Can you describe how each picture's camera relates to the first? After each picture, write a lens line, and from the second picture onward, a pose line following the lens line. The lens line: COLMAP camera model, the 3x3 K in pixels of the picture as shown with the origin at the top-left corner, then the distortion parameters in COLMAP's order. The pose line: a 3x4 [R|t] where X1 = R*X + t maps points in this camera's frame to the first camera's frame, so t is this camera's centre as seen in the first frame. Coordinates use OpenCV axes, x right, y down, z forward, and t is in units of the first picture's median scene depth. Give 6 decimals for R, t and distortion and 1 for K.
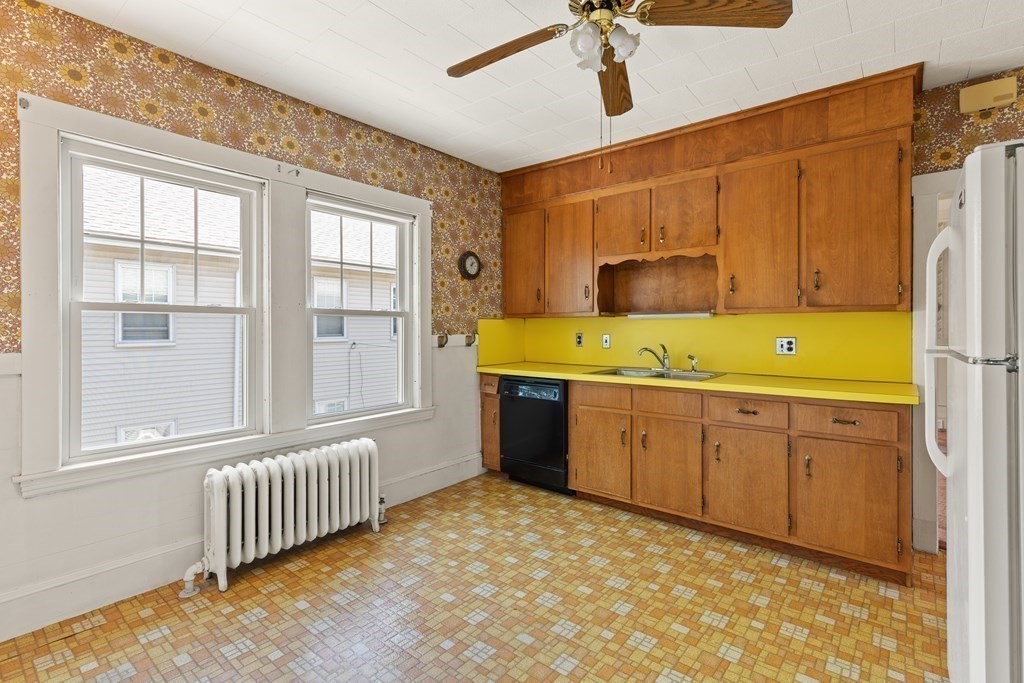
lens RADIAL K [[470.4, 0, 514.2], [0, 470.4, 331.3], [0, 0, 1]] dist [0.010410, -0.000719]
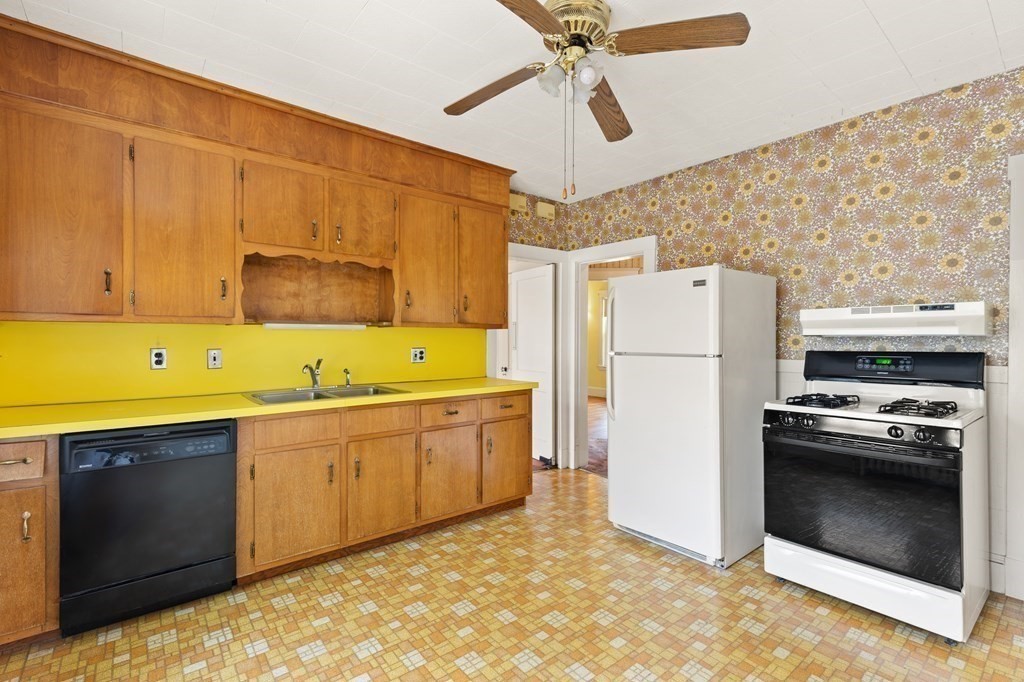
lens RADIAL K [[470.4, 0, 513.4], [0, 470.4, 341.7], [0, 0, 1]] dist [0.010410, -0.000719]
pose [[0.209987, -0.007528, 0.977675, -0.533766], [0.005386, 0.999964, 0.006543, -0.009336], [-0.977689, 0.003892, 0.210020, 0.540375]]
